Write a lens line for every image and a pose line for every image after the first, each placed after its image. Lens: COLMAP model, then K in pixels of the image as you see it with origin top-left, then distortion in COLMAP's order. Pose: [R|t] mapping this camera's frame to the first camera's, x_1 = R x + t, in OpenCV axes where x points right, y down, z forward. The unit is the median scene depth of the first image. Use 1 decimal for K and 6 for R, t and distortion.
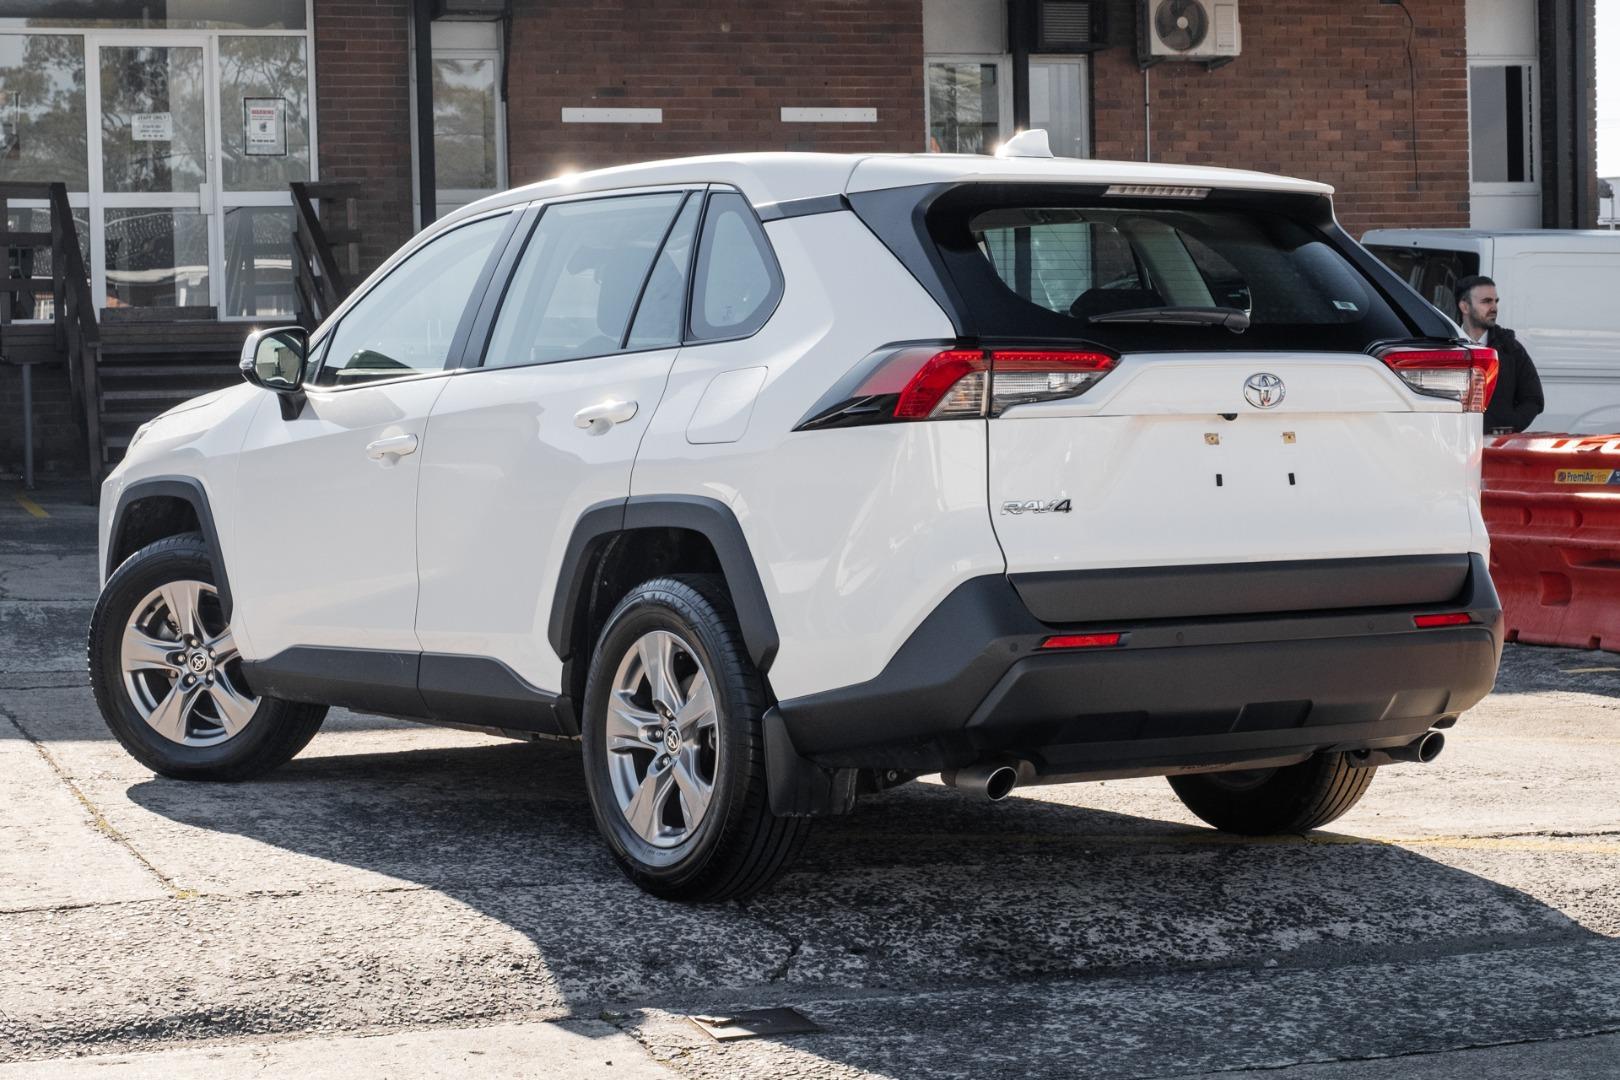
lens RADIAL K [[3761.3, 0, 810.0], [0, 3761.3, 540.0], [0, 0, 1]] dist [0.058074, -0.162961]
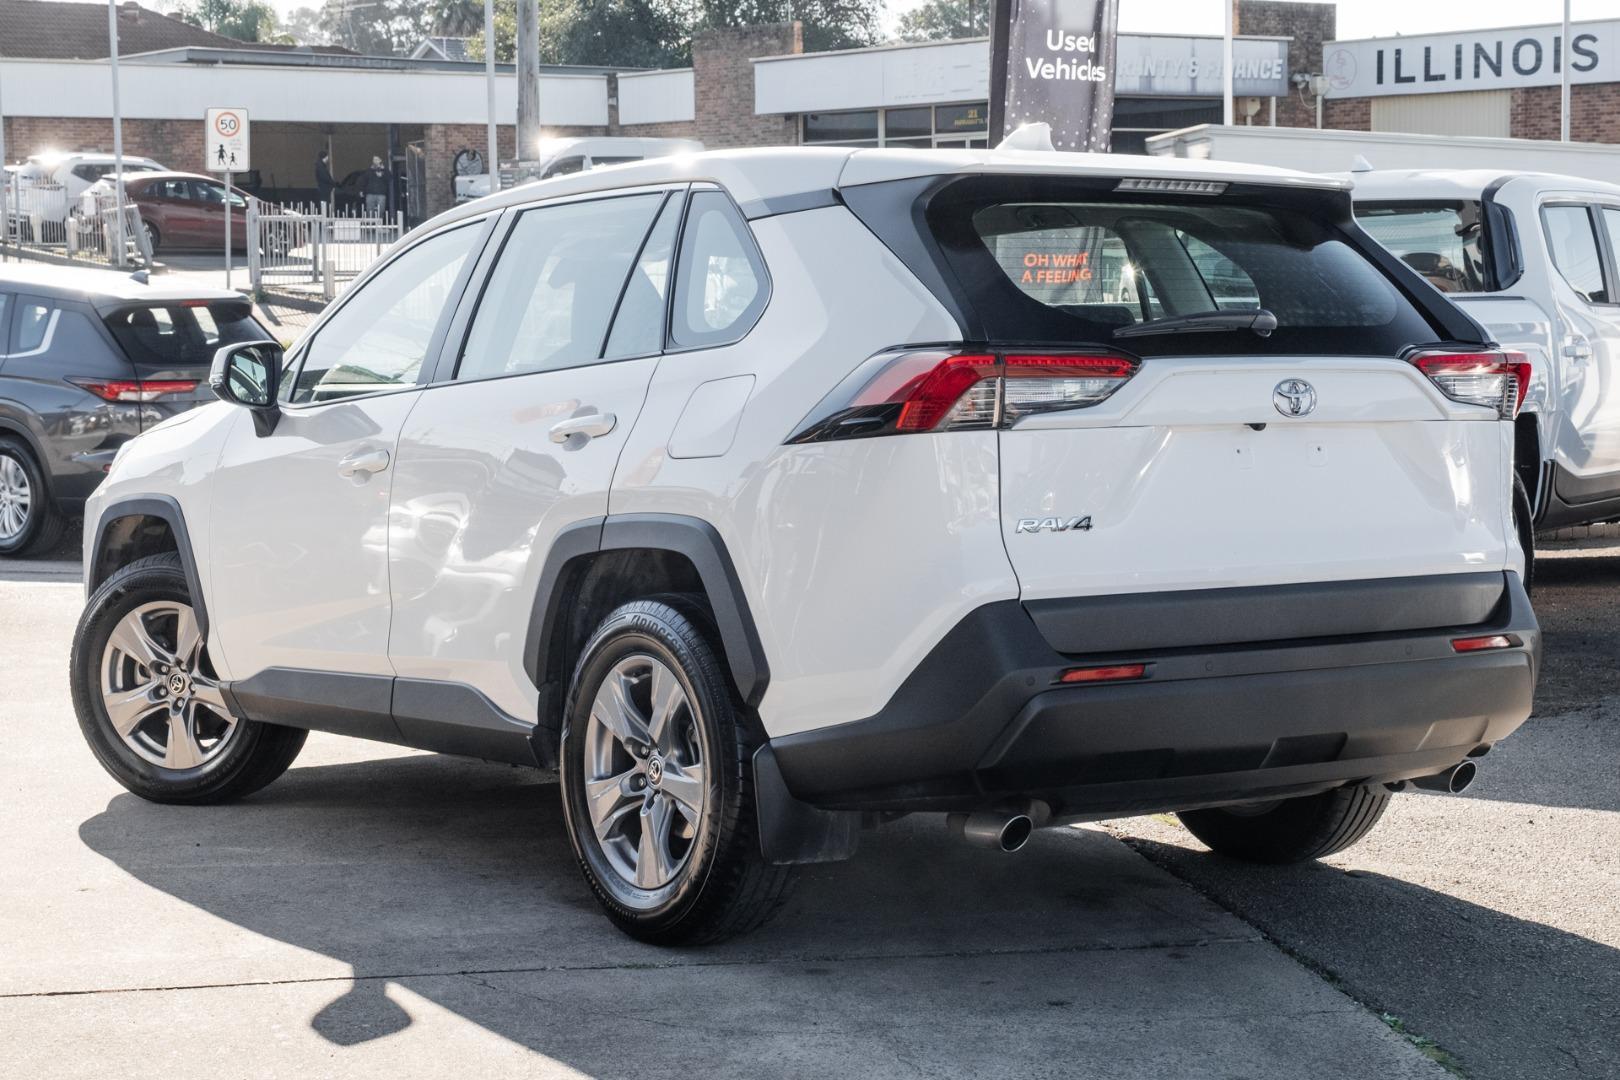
lens RADIAL K [[2888.1, 0, 810.0], [0, 2888.1, 540.0], [0, 0, 1]] dist [0.017969, -0.380990]
pose [[0.999884, -0.005367, 0.014243, -0.008117], [0.005325, 0.999981, 0.002999, -0.007558], [-0.014259, -0.002923, 0.999894, 0.288222]]
